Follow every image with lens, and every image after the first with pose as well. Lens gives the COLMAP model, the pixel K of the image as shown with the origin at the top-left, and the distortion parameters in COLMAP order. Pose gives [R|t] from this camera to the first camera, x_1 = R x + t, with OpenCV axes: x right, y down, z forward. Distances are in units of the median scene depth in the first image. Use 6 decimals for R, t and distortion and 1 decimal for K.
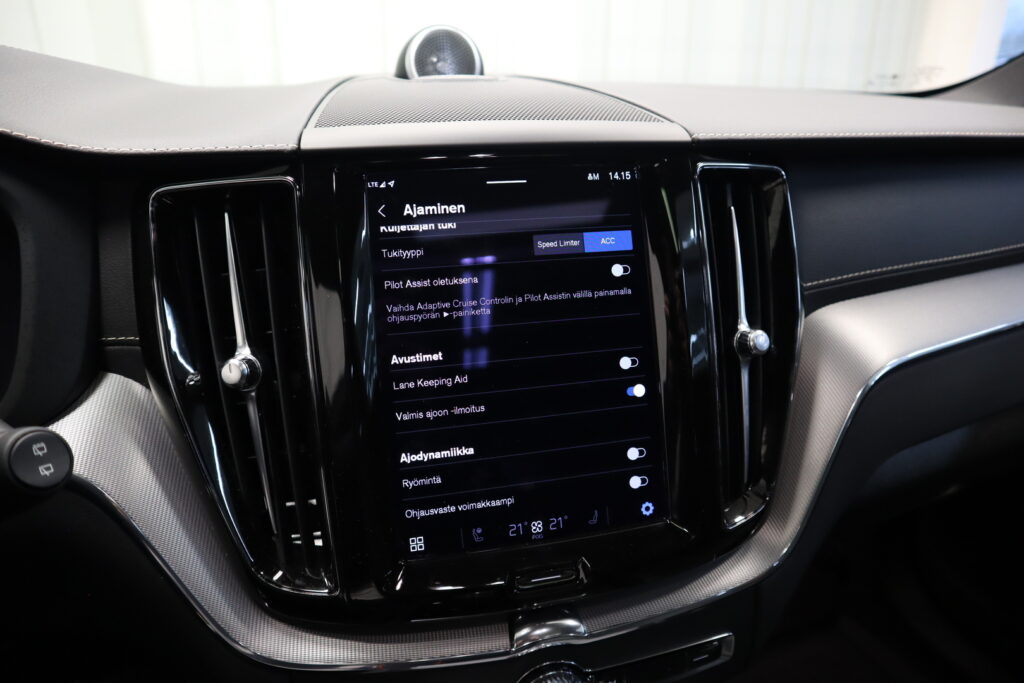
lens RADIAL K [[720.7, 0, 512.4], [0, 720.7, 335.0], [0, 0, 1]] dist [-0.122882, 0.088440]
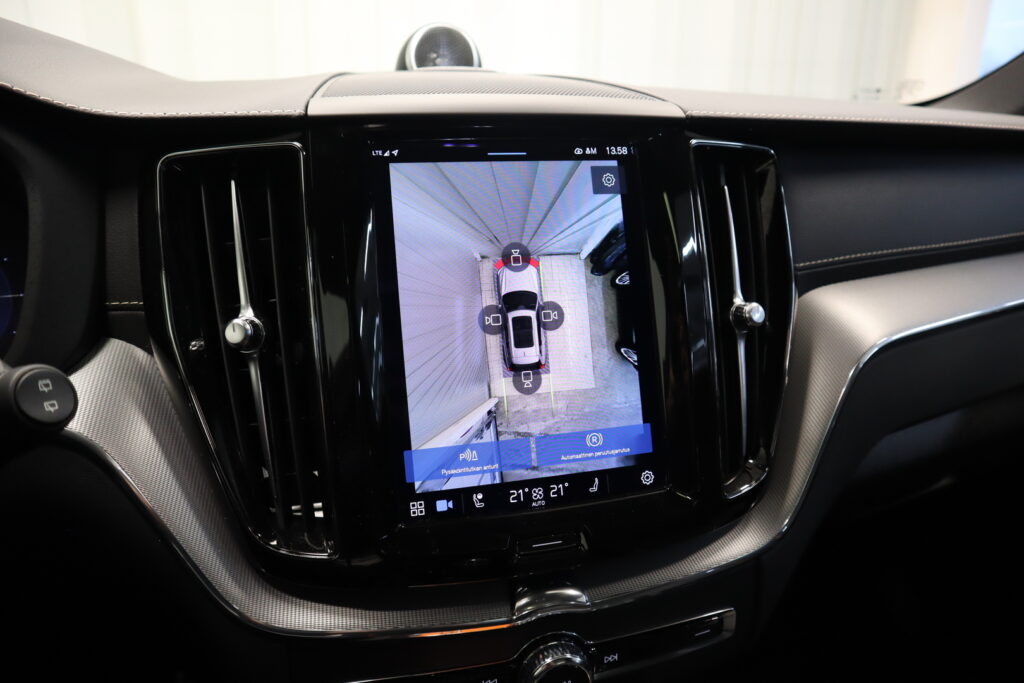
lens RADIAL K [[720.7, 0, 512.4], [0, 720.7, 335.0], [0, 0, 1]] dist [-0.122882, 0.088440]
pose [[0.999913, -0.000369, 0.013154, -0.014054], [0.001069, 0.998583, -0.053204, 0.101642], [-0.013116, 0.053213, 0.998497, -0.010327]]
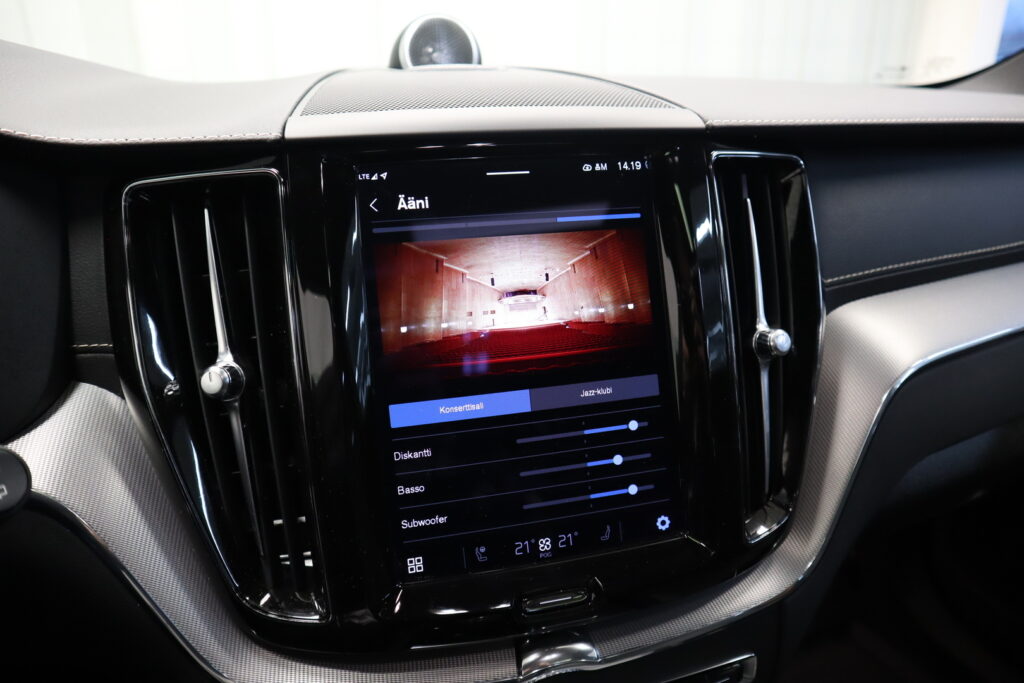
lens RADIAL K [[720.7, 0, 512.4], [0, 720.7, 335.0], [0, 0, 1]] dist [-0.122882, 0.088440]
pose [[0.999941, -0.010810, 0.001141, -0.005897], [0.010817, 0.999918, -0.006908, 0.003151], [-0.001067, 0.006920, 0.999975, 0.074092]]
